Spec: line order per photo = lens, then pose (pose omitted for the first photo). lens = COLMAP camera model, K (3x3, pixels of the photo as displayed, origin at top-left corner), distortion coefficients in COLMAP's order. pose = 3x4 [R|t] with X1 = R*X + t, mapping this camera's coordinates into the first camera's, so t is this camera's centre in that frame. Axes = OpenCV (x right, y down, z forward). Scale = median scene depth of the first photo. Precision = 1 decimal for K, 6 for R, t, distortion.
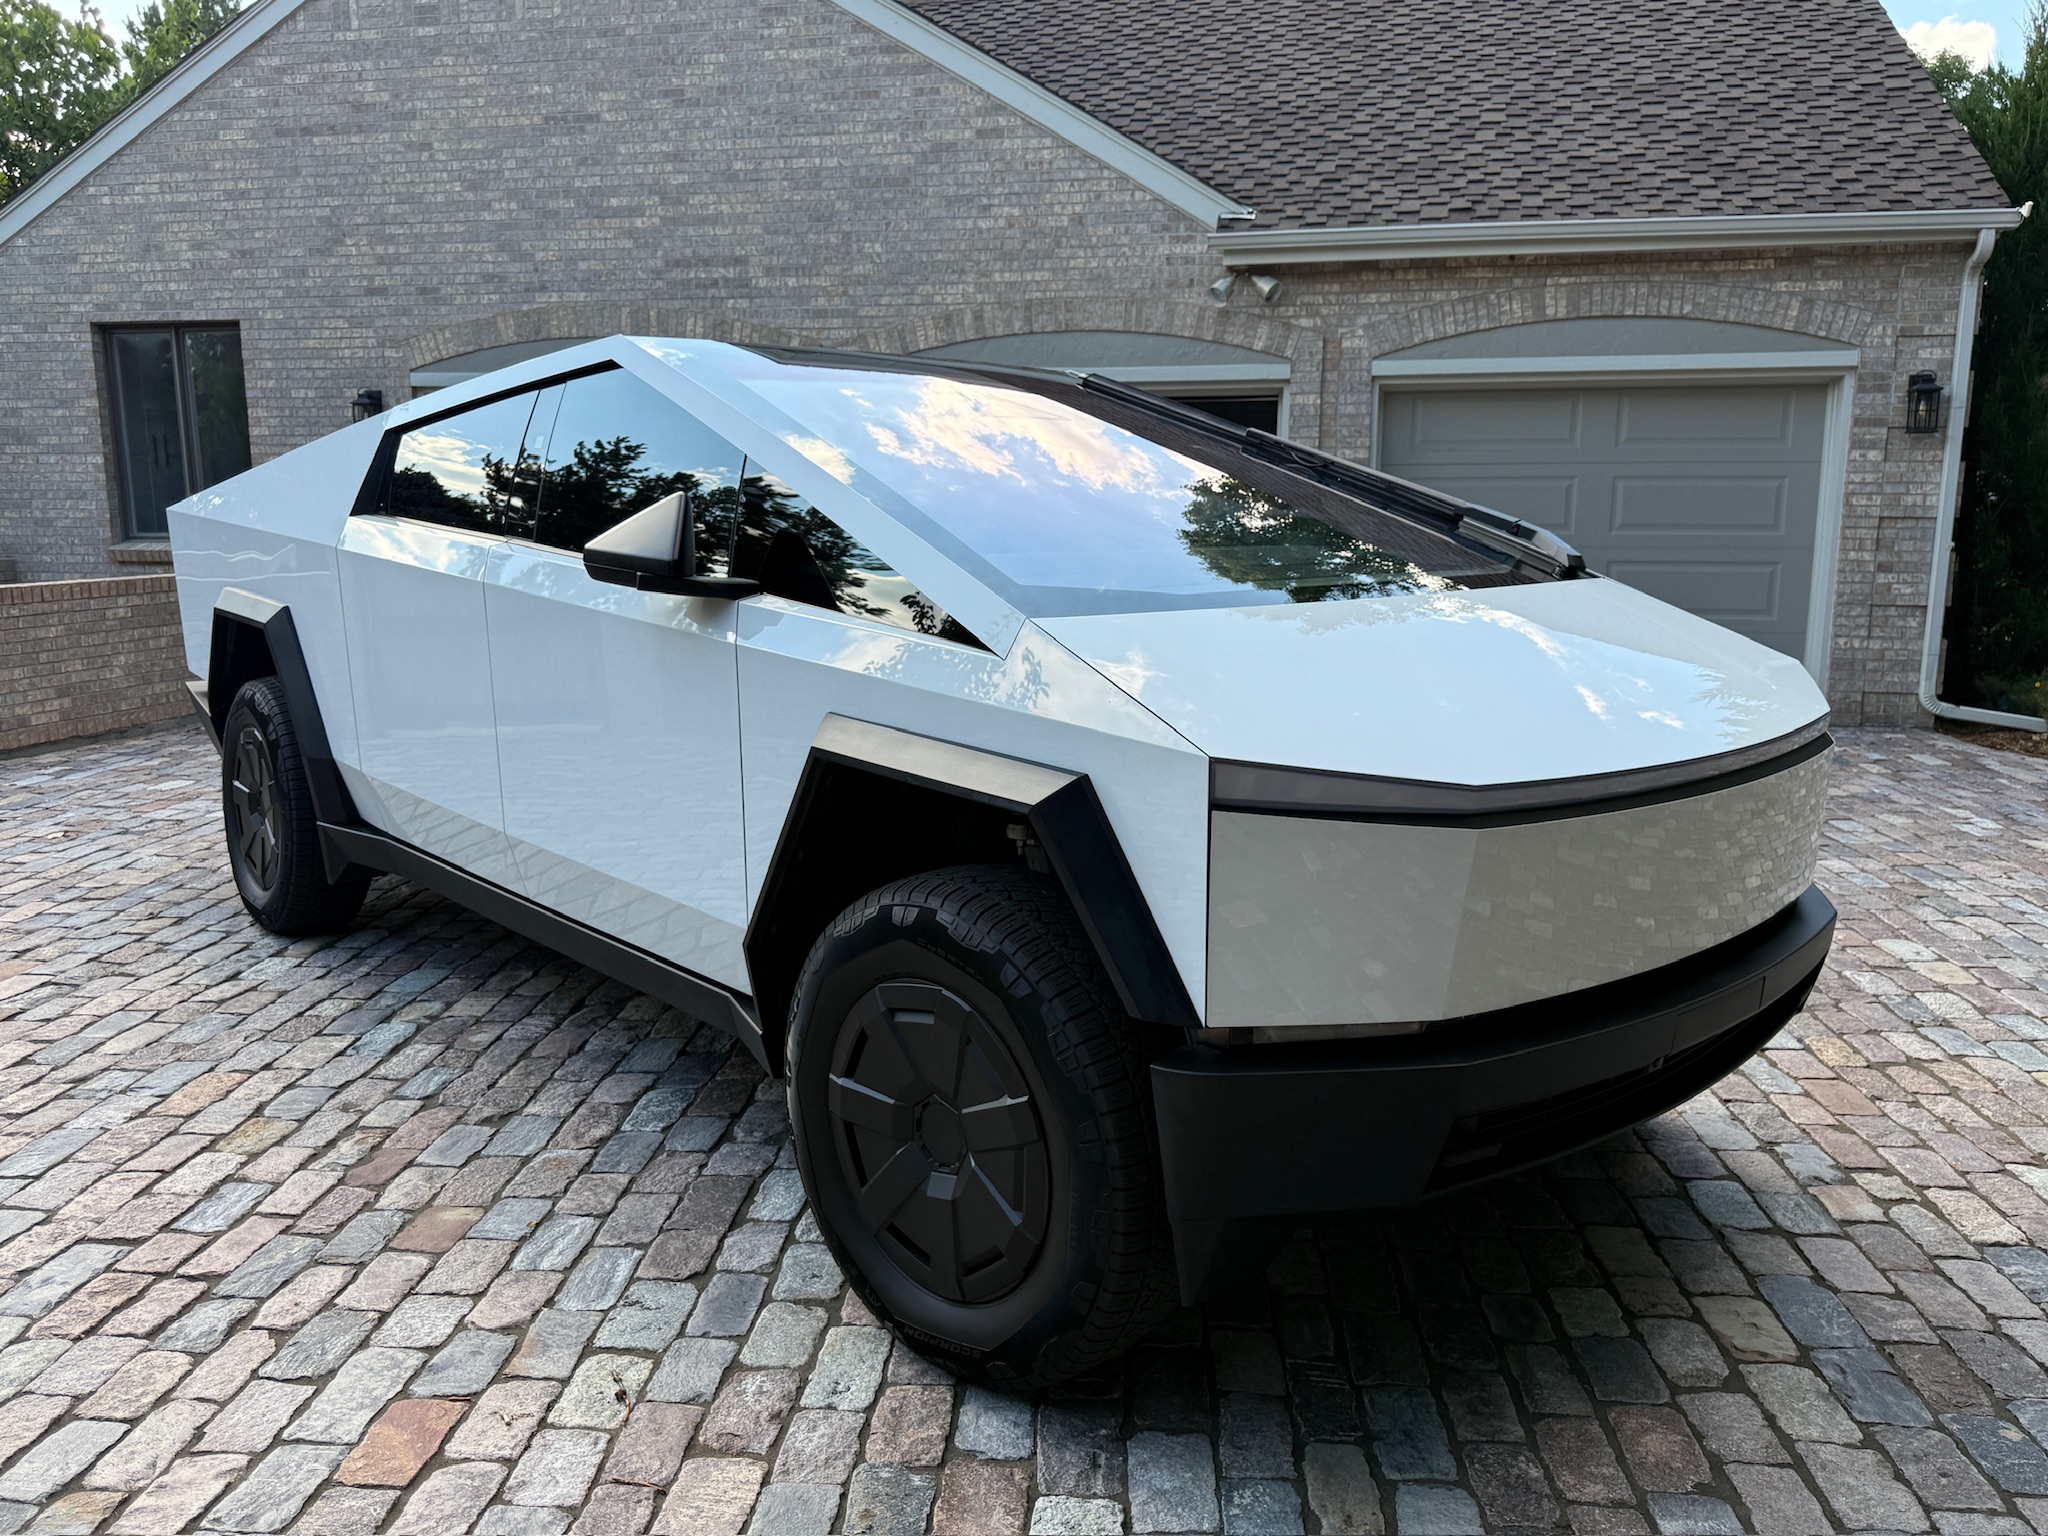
lens RADIAL K [[1585.7, 0, 1024.0], [0, 1585.7, 768.0], [0, 0, 1]] dist [0.063778, -0.103692]
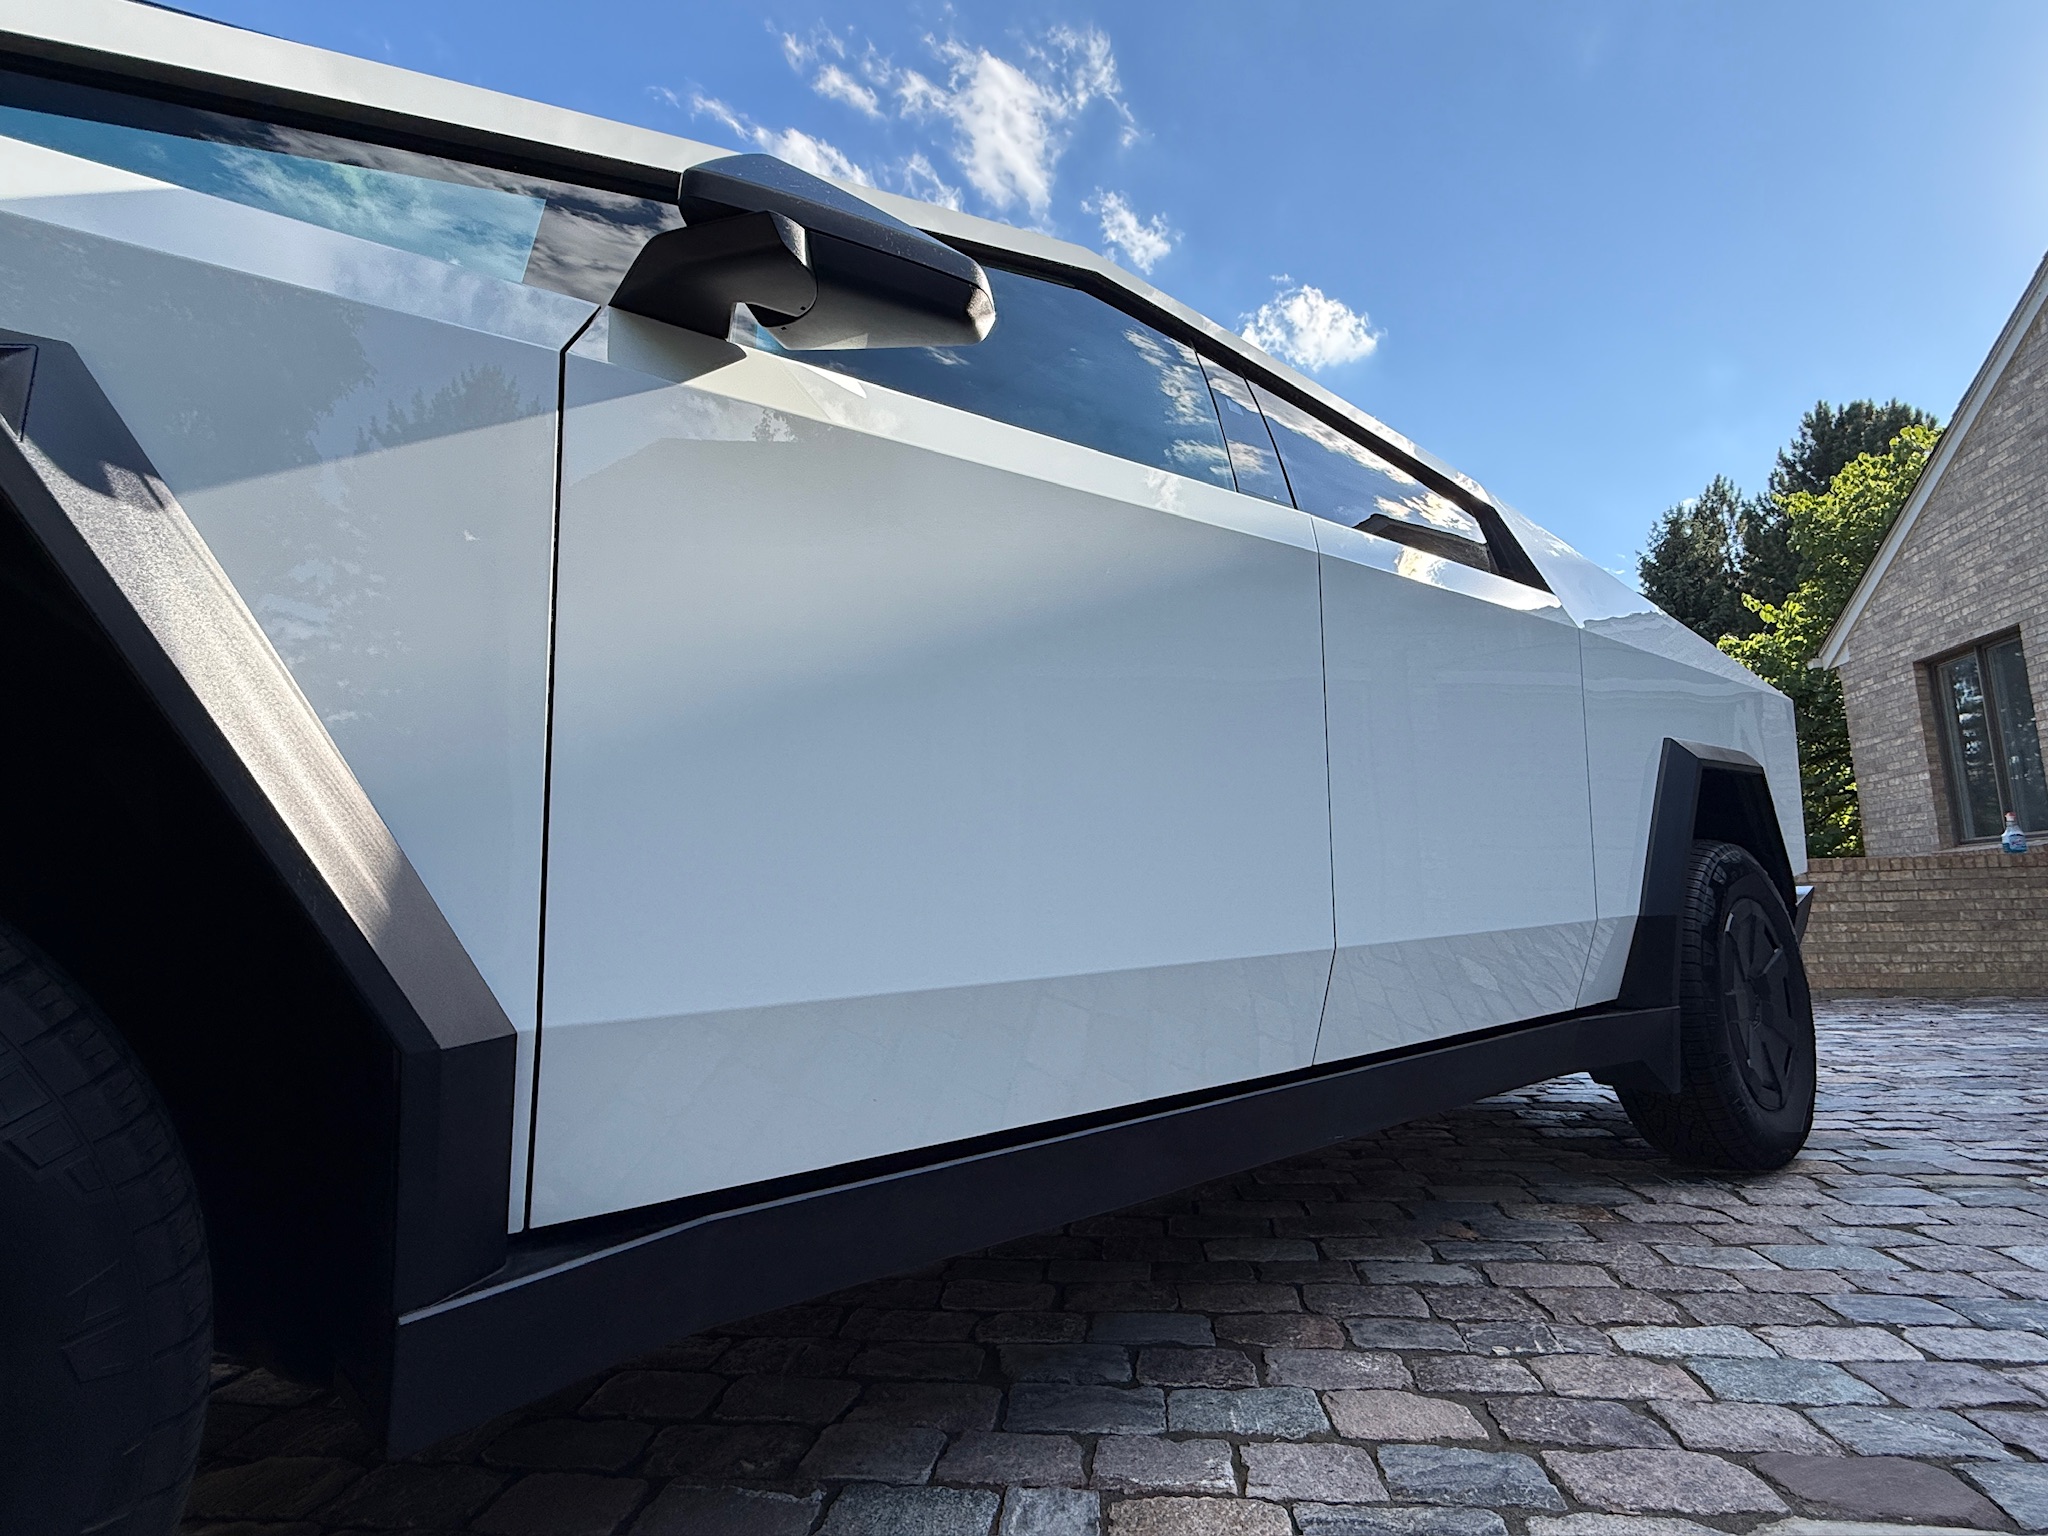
lens RADIAL K [[976.7, 0, 1025.7], [0, 976.7, 770.6], [0, 0, 1]] dist [0.001437, -0.000759]
pose [[-0.040688, -0.144166, -0.988717, 0.161945], [-0.149650, 0.979254, -0.136628, -0.005076], [0.987902, 0.142402, -0.061419, 0.465309]]
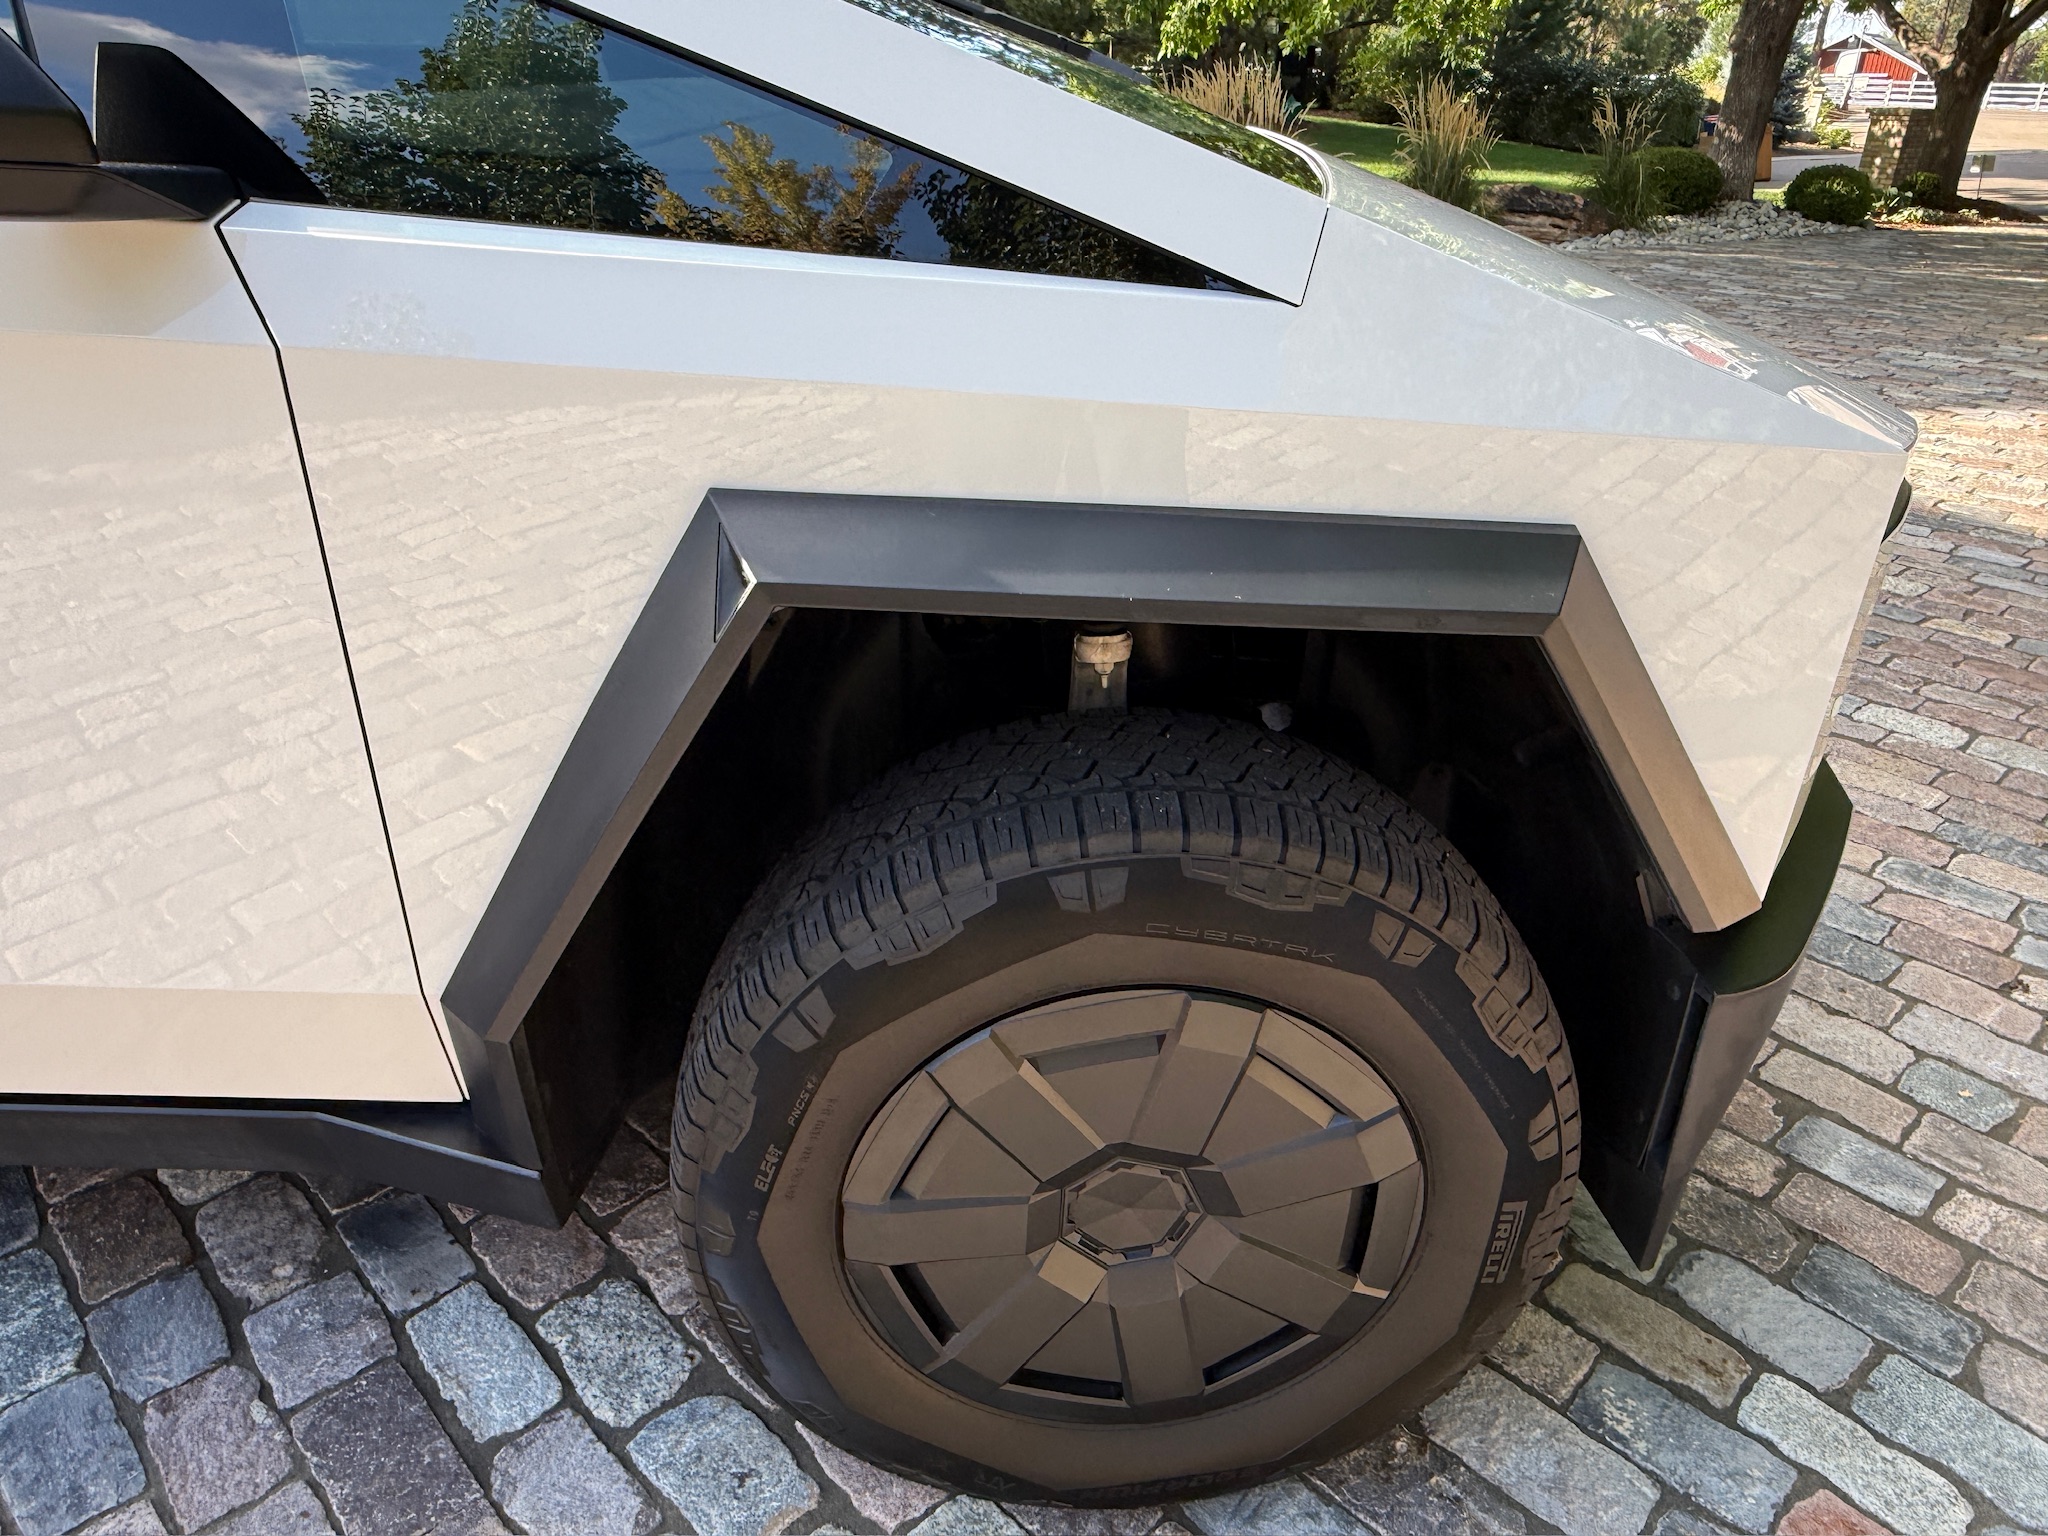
lens RADIAL K [[1407.0, 0, 1011.2], [0, 1407.0, 774.4], [0, 0, 1]] dist [0.002189, 0.001667]
pose [[0.682902, -0.334011, 0.649678, -0.091741], [0.126484, 0.929979, 0.345167, -0.023091], [-0.719476, -0.153541, 0.677332, 0.186328]]
